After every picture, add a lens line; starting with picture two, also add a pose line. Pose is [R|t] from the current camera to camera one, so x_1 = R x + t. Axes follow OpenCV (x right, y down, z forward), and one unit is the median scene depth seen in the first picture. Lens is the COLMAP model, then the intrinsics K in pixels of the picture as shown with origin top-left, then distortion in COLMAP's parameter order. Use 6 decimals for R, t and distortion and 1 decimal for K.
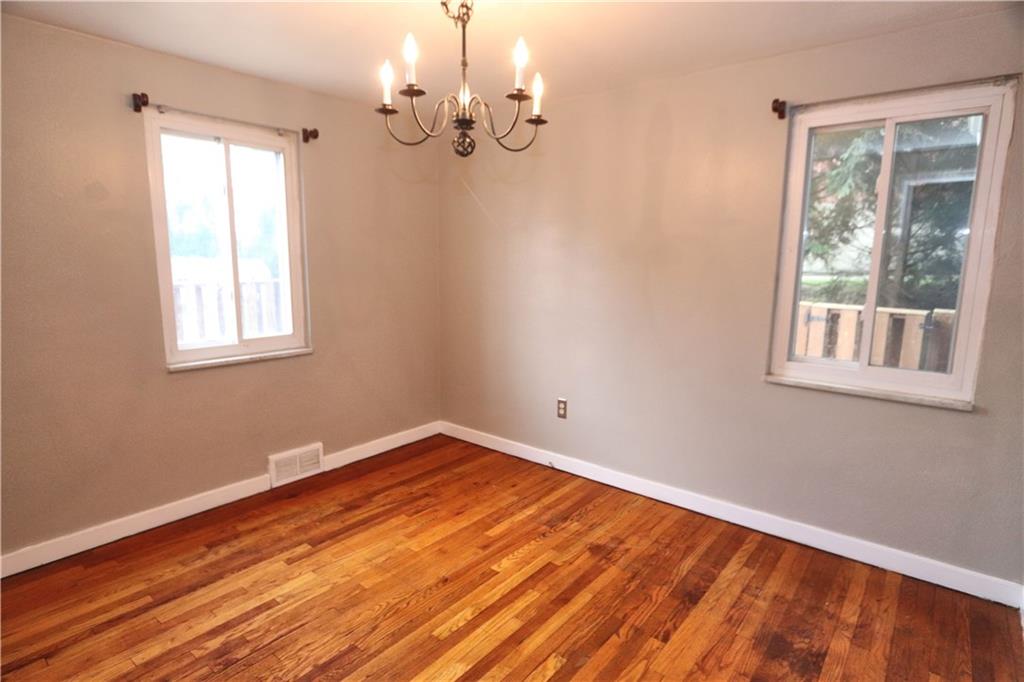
lens RADIAL K [[544.1, 0, 515.6], [0, 544.1, 341.2], [0, 0, 1]] dist [-0.004572, 0.000413]
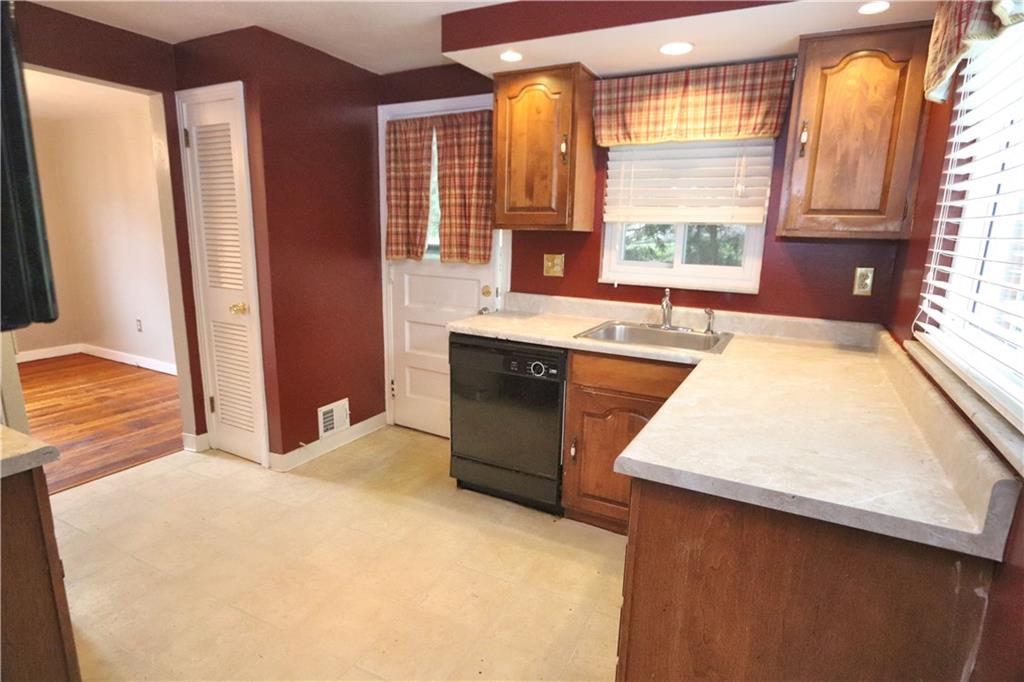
lens RADIAL K [[544.1, 0, 515.6], [0, 544.1, 341.2], [0, 0, 1]] dist [-0.004572, 0.000413]
pose [[0.981433, -0.029188, 0.189570, 1.139944], [0.019157, 0.998328, 0.054535, 0.150077], [-0.190845, -0.049891, 0.980351, -0.905469]]
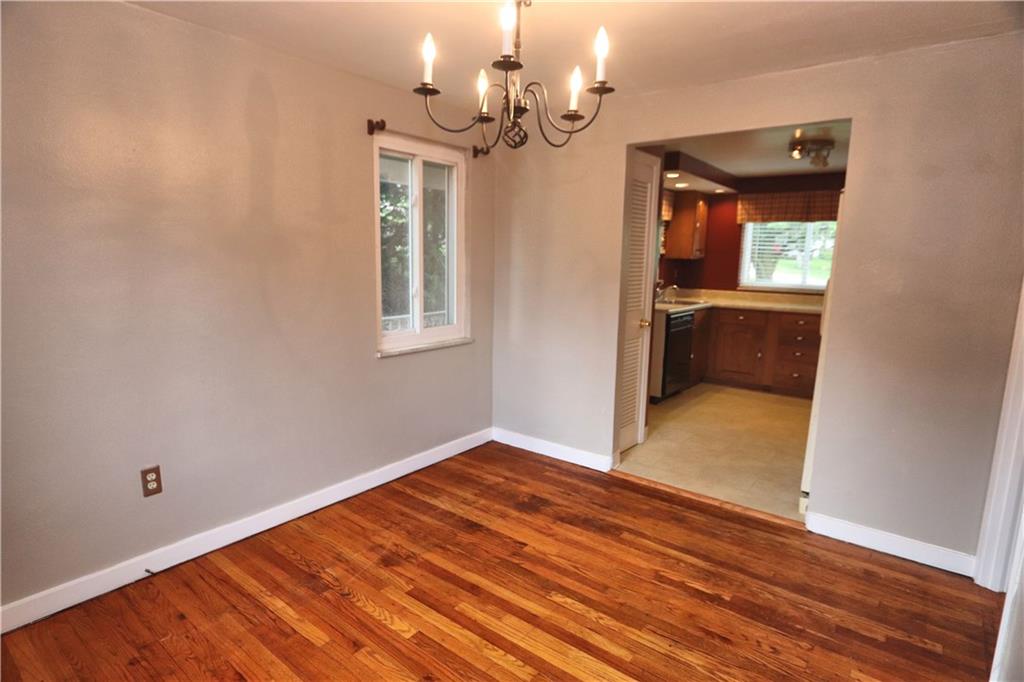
lens RADIAL K [[544.1, 0, 515.6], [0, 544.1, 341.2], [0, 0, 1]] dist [-0.004572, 0.000413]
pose [[-0.023391, -0.171617, 0.984886, -0.763676], [0.130375, 0.976219, 0.173203, -0.136370], [-0.991189, 0.132456, -0.000461, 0.768038]]
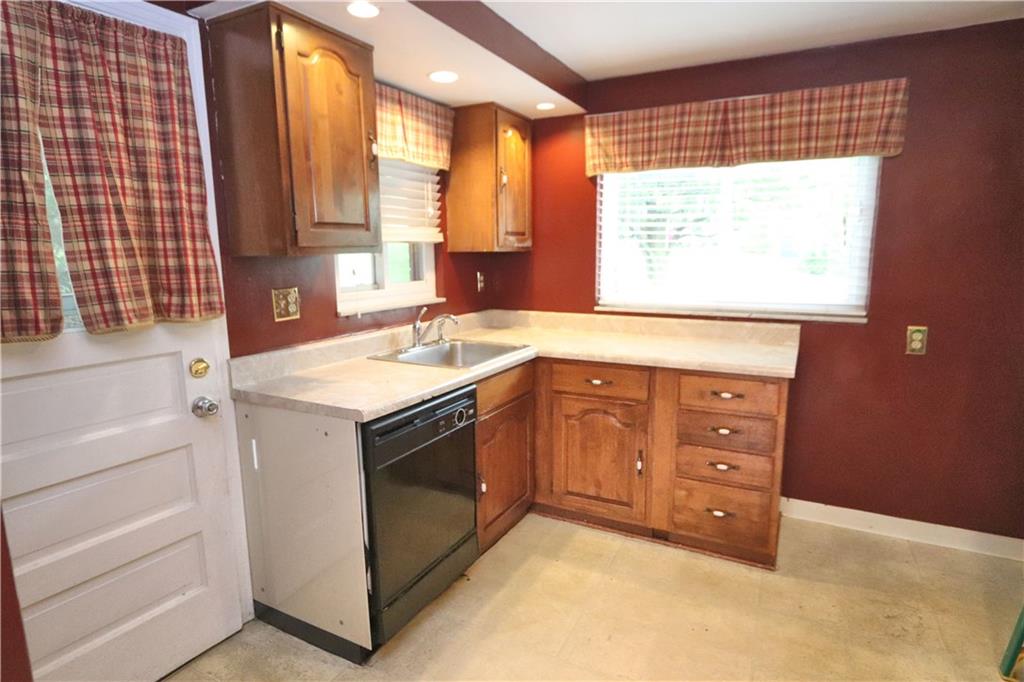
lens RADIAL K [[544.1, 0, 515.6], [0, 544.1, 341.2], [0, 0, 1]] dist [-0.004572, 0.000413]
pose [[-0.184836, -0.177712, 0.966568, 0.554420], [0.156572, 0.965628, 0.207480, -0.019477], [-0.970217, 0.189687, -0.150658, 0.092479]]
